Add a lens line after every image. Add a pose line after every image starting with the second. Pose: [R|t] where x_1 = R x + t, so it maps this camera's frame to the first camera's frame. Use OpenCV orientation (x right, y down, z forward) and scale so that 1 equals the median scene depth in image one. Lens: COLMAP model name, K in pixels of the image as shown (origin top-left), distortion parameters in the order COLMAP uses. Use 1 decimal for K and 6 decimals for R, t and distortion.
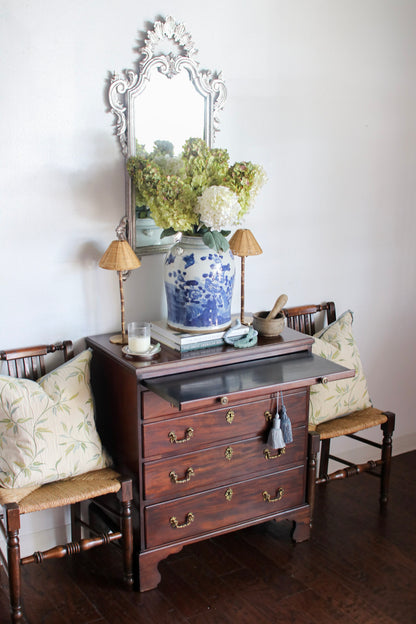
lens RADIAL K [[870.6, 0, 208.3], [0, 870.6, 311.5], [0, 0, 1]] dist [-0.137961, 0.000000]
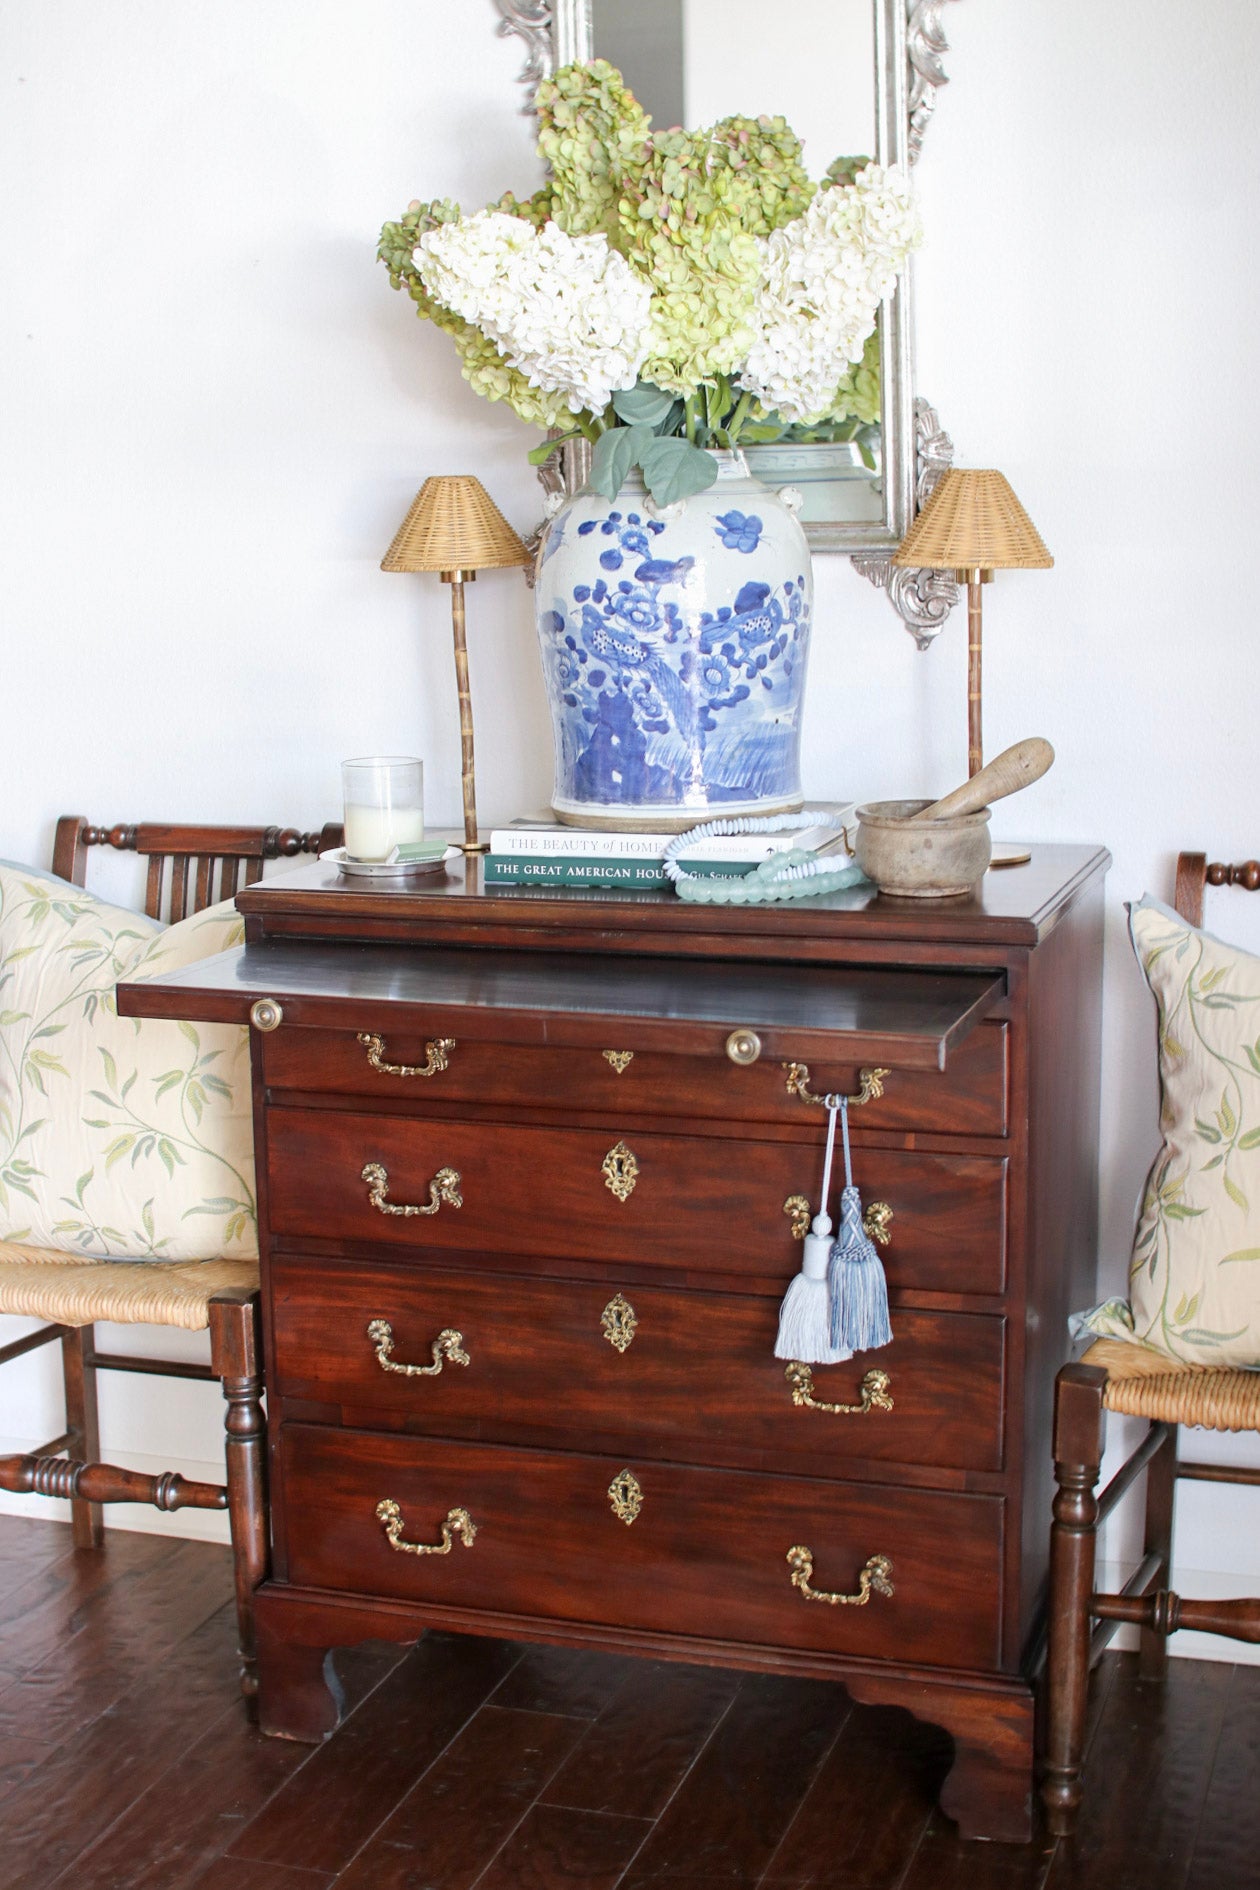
lens RADIAL K [[2693.7, 0, 624.8], [0, 2693.7, 937.1], [0, 0, 1]] dist [-0.138725, 0.000000]
pose [[0.648319, 0.116200, -0.752449, 0.604035], [-0.171728, 0.985136, 0.004170, 0.052275], [0.741749, 0.126513, 0.658637, 0.492189]]
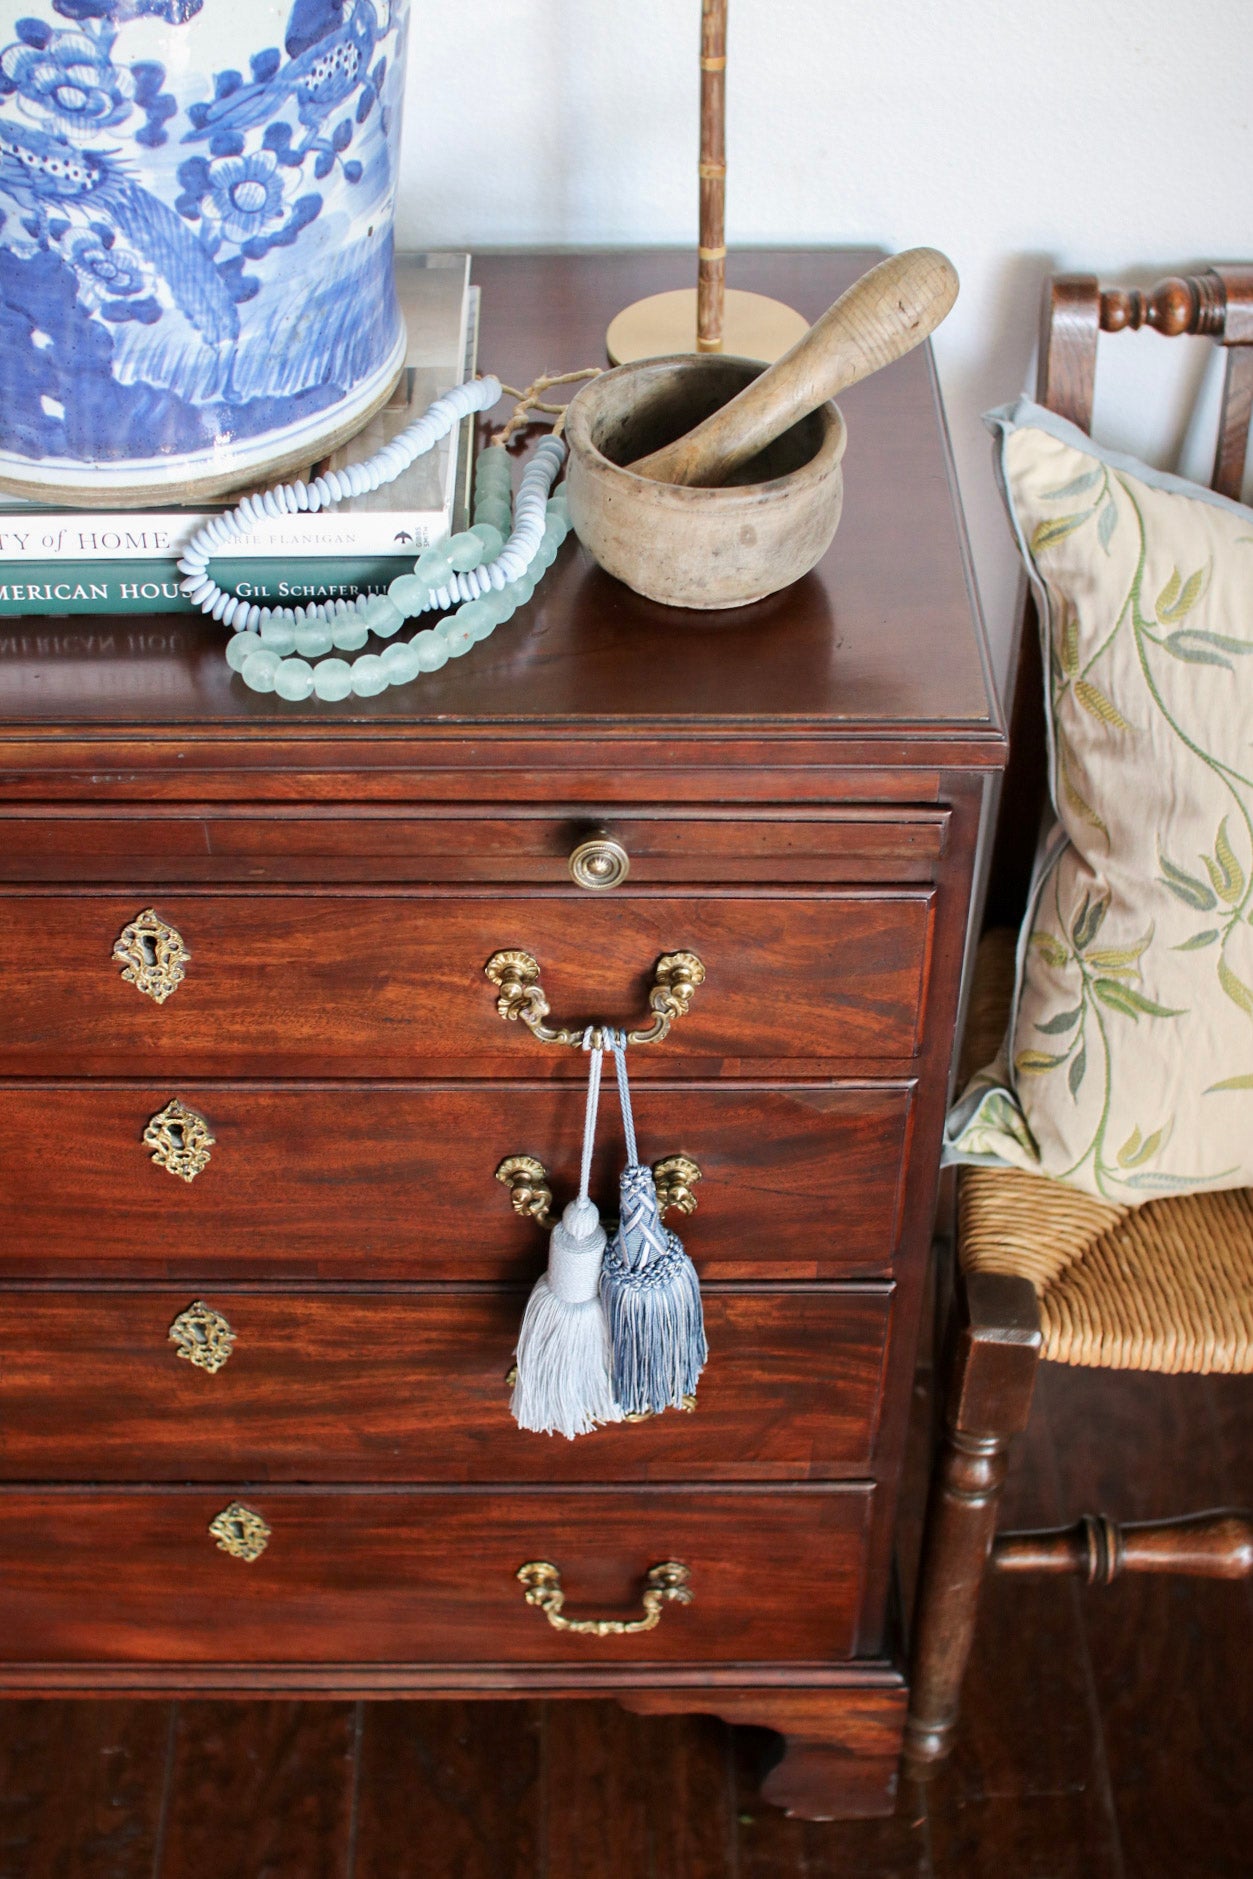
lens RADIAL K [[2678.0, 0, 618.9], [0, 2678.0, 937.1], [0, 0, 1]] dist [-0.138725, 0.000000]
pose [[0.859925, 0.331867, -0.387806, 0.232624], [-0.125009, 0.873572, 0.470367, -0.106652], [0.494875, -0.356001, 0.792693, 0.731584]]
